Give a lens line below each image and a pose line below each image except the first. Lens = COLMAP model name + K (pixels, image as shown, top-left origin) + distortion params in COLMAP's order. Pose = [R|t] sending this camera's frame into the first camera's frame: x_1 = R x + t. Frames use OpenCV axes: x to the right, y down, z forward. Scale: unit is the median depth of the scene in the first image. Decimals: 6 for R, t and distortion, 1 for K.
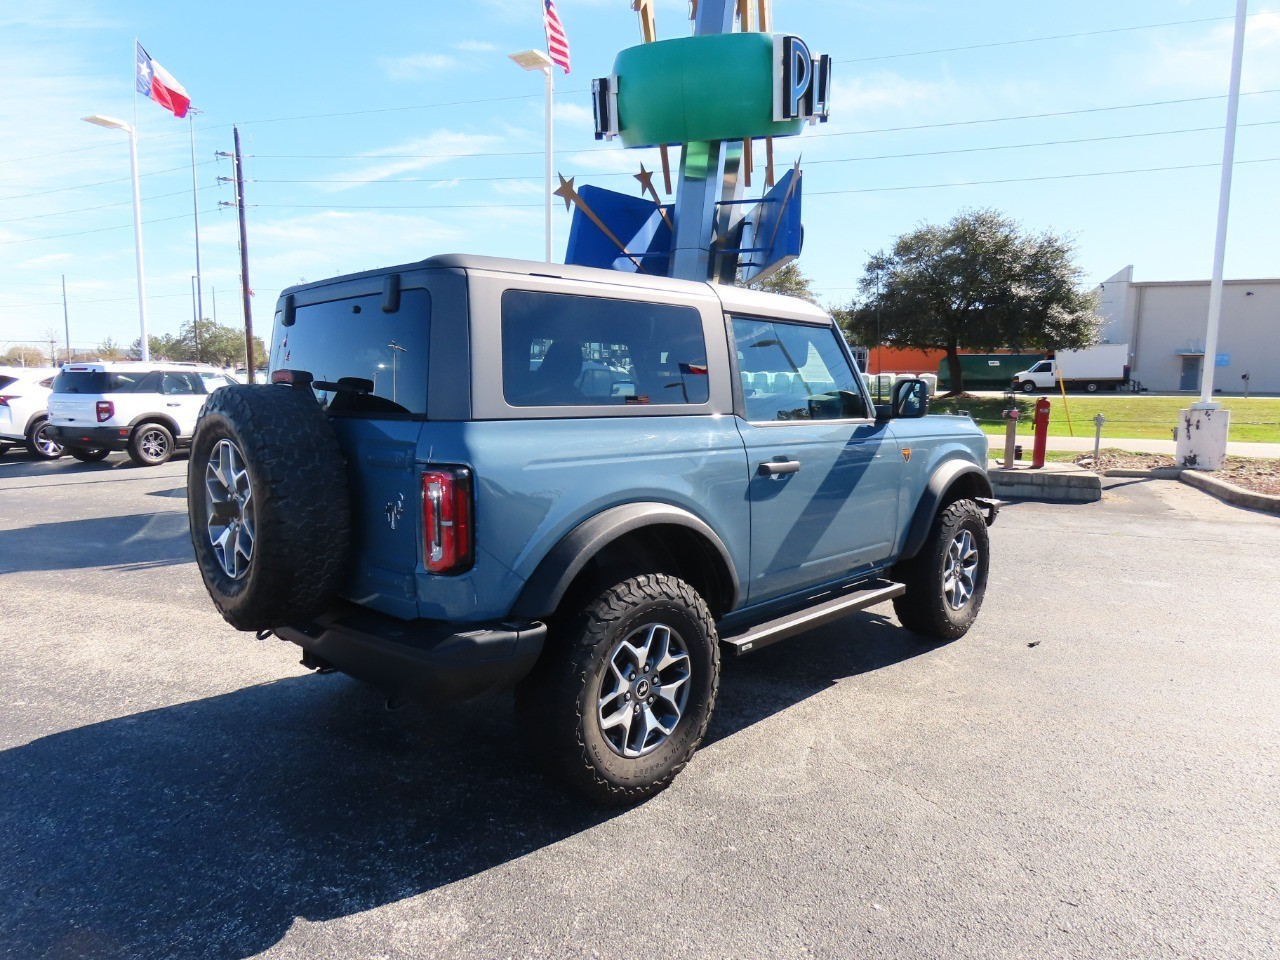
lens RADIAL K [[818.8, 0, 644.4], [0, 818.8, 477.9], [0, 0, 1]] dist [-0.000391, -0.002535]
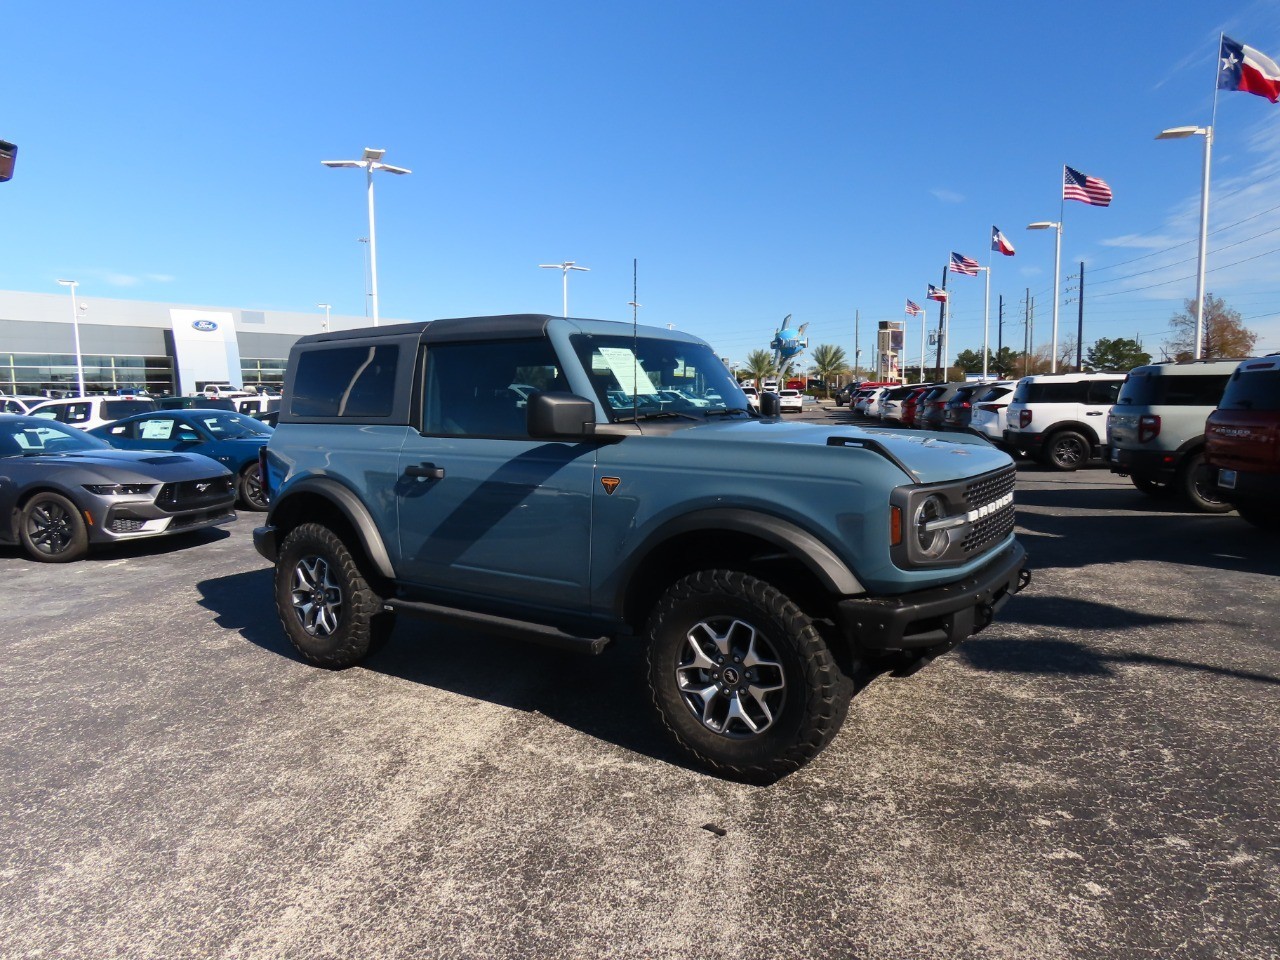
lens RADIAL K [[830.7, 0, 643.8], [0, 830.7, 482.8], [0, 0, 1]] dist [-0.003574, -0.003710]
pose [[0.172677, 0.092978, -0.980580, 0.436466], [-0.096364, 0.992354, 0.077125, -0.037666], [0.980253, 0.081175, 0.180316, 0.344935]]
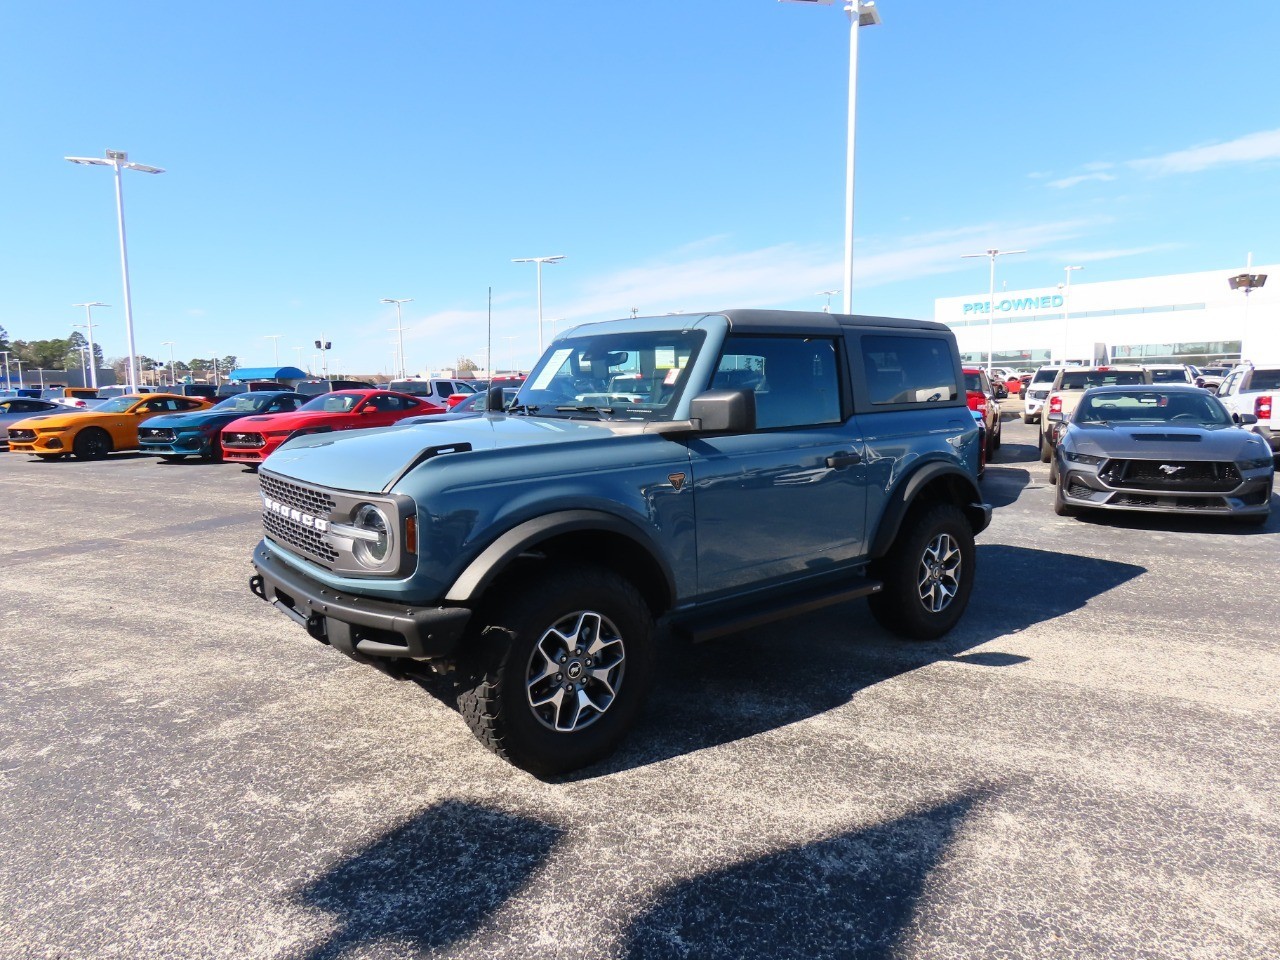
lens RADIAL K [[811.0, 0, 649.5], [0, 811.0, 480.4], [0, 0, 1]] dist [-0.007851, -0.000315]
pose [[-0.994233, -0.005110, 0.107122, -0.015232], [0.020232, 0.971992, 0.234140, -0.098491], [-0.105318, 0.234957, -0.966283, 0.809745]]
